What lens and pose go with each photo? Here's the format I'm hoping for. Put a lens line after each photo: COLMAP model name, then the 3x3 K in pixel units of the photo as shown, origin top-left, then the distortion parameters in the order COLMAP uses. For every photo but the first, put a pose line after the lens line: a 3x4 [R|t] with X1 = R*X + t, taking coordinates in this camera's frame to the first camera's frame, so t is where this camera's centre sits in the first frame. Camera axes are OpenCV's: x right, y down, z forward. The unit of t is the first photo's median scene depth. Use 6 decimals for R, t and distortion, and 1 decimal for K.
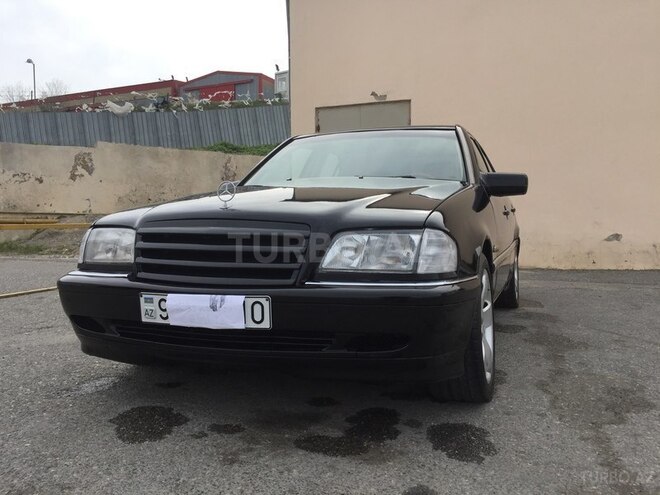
lens RADIAL K [[595.6, 0, 330.4], [0, 595.6, 245.4], [0, 0, 1]] dist [0.092730, -0.112484]
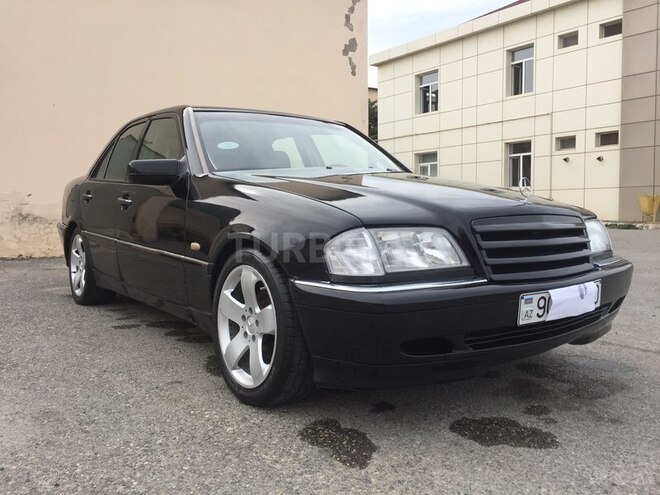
lens RADIAL K [[542.2, 0, 325.8], [0, 542.2, 250.1], [0, 0, 1]] dist [0.064501, -0.074937]
pose [[0.552975, -0.066323, 0.830554, -1.209032], [0.059211, 0.997435, 0.040227, -0.045194], [-0.831091, 0.026933, 0.555483, 0.778676]]
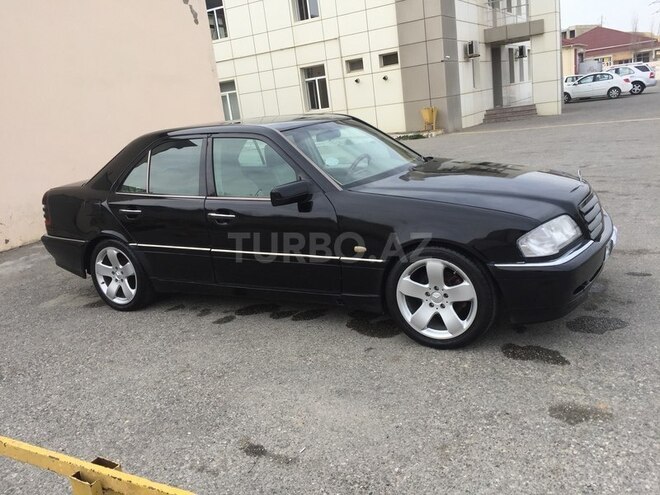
lens RADIAL K [[542.2, 0, 323.4], [0, 542.2, 246.2], [0, 0, 1]] dist [0.064501, -0.074937]
pose [[0.175725, -0.251696, 0.951719, -1.883356], [0.183885, 0.958140, 0.219441, -0.391120], [-0.967113, 0.136445, 0.214653, 1.432446]]
